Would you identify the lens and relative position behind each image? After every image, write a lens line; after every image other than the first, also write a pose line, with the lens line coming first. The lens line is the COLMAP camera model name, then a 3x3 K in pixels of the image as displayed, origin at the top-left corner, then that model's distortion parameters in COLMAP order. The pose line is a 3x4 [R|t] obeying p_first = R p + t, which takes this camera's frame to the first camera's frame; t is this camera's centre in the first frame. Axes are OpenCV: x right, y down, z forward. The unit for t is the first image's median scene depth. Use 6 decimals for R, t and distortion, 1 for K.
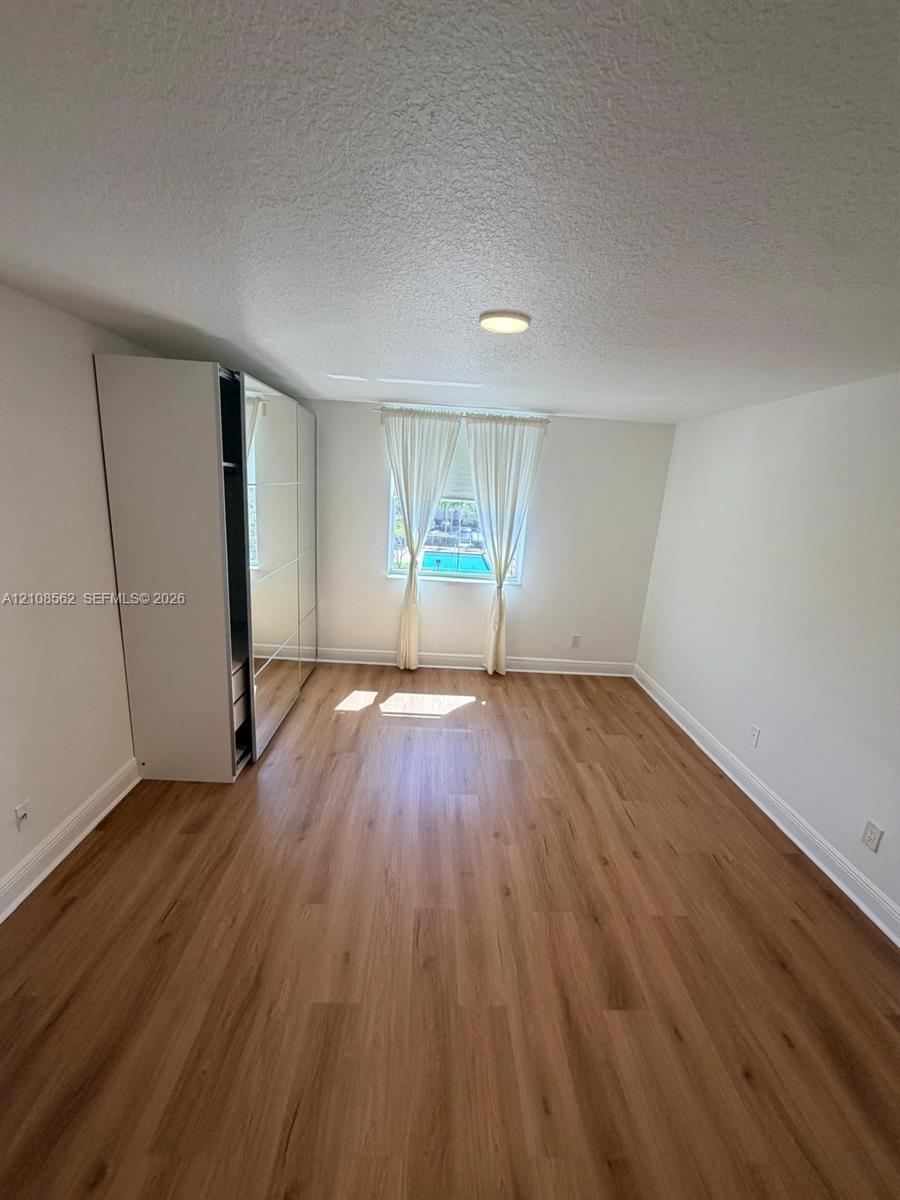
lens RADIAL K [[469.5, 0, 430.5], [0, 469.5, 592.5], [0, 0, 1]] dist [0.000556, -0.000056]
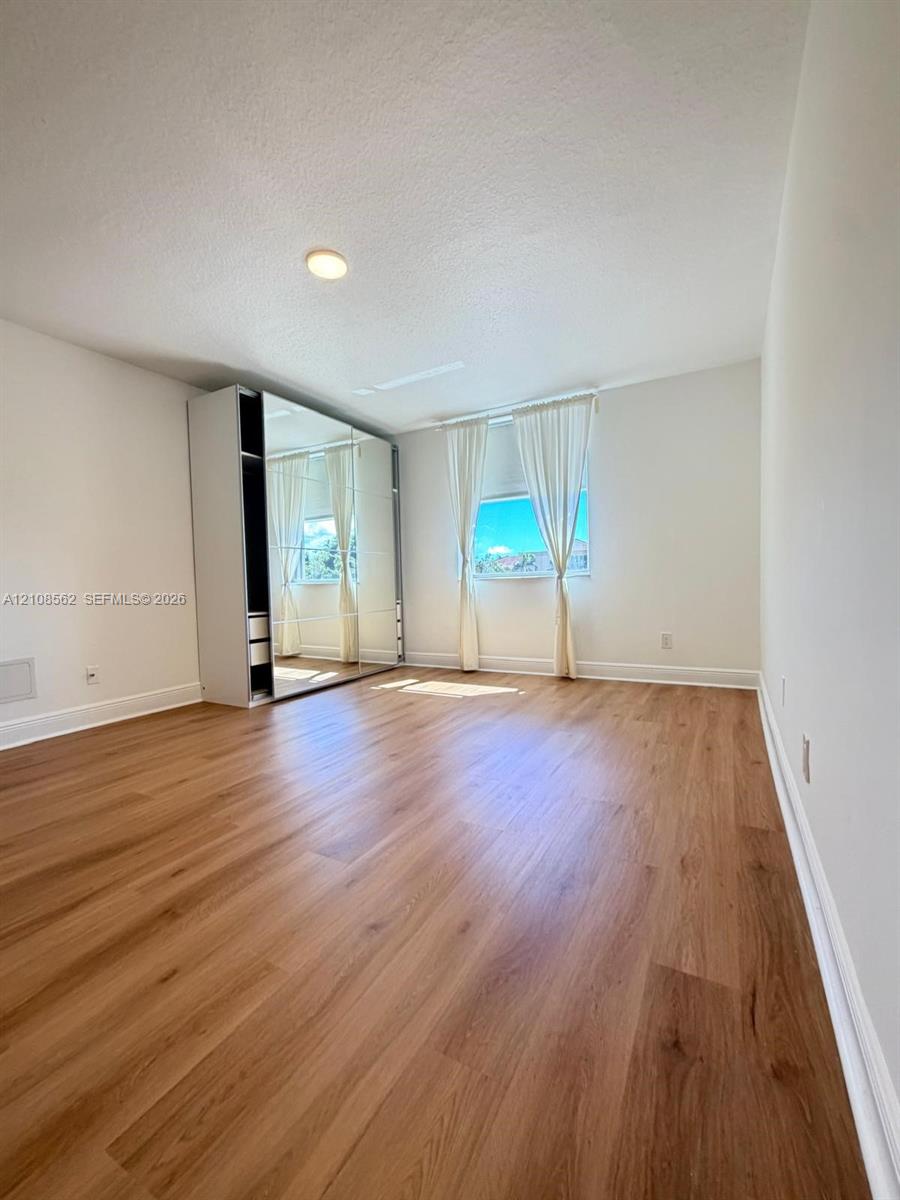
lens RADIAL K [[474.7, 0, 448.8], [0, 474.7, 614.0], [0, 0, 1]] dist [-0.002834, -0.000179]
pose [[0.863569, -0.050912, -0.501655, 0.465576], [-0.041452, 0.984354, -0.171258, 0.250037], [0.502525, 0.168687, 0.847947, 0.119737]]
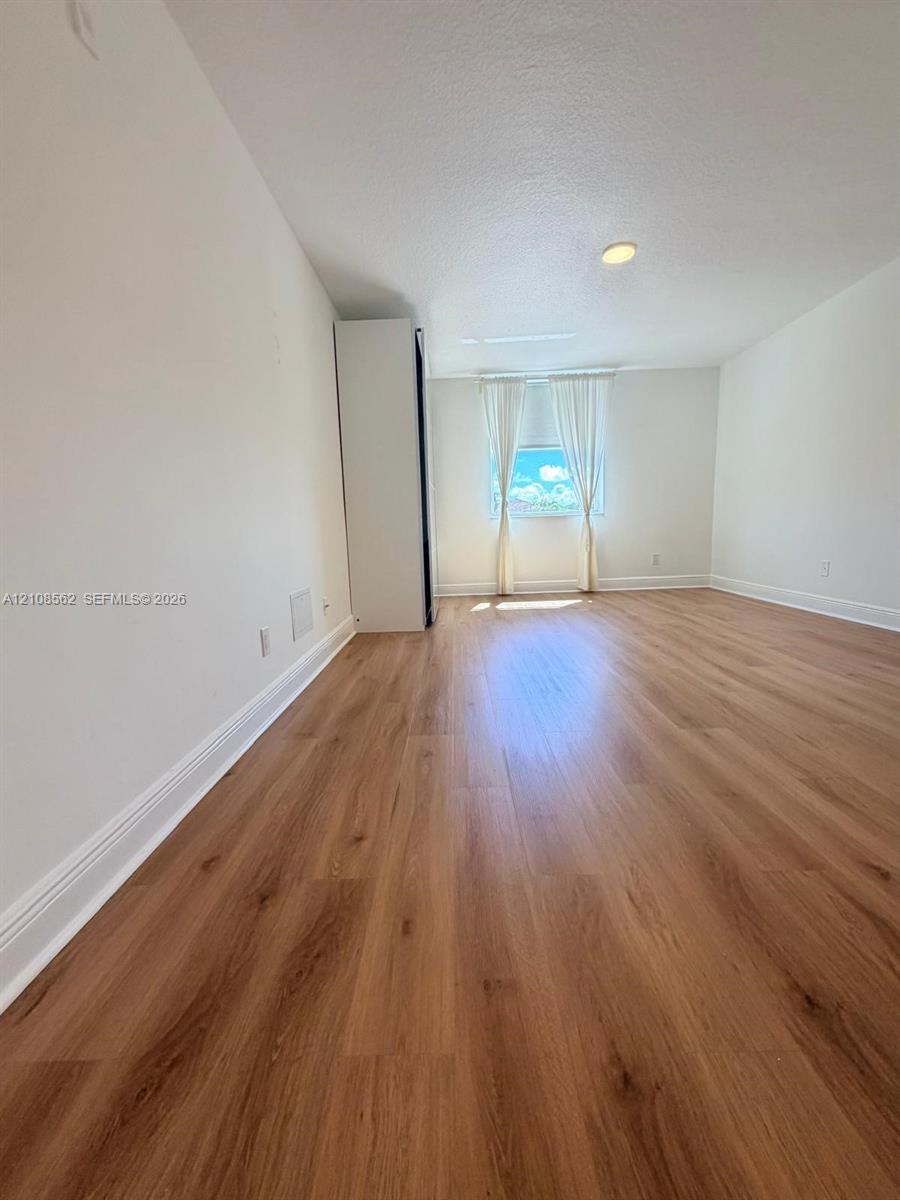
lens RADIAL K [[488.1, 0, 432.0], [0, 488.1, 601.7], [0, 0, 1]] dist [0.001008, 0.000058]
pose [[0.995023, -0.088866, -0.045075, -0.231454], [0.084242, 0.991832, -0.095778, 0.322607], [0.053218, 0.091504, 0.994382, -0.262731]]
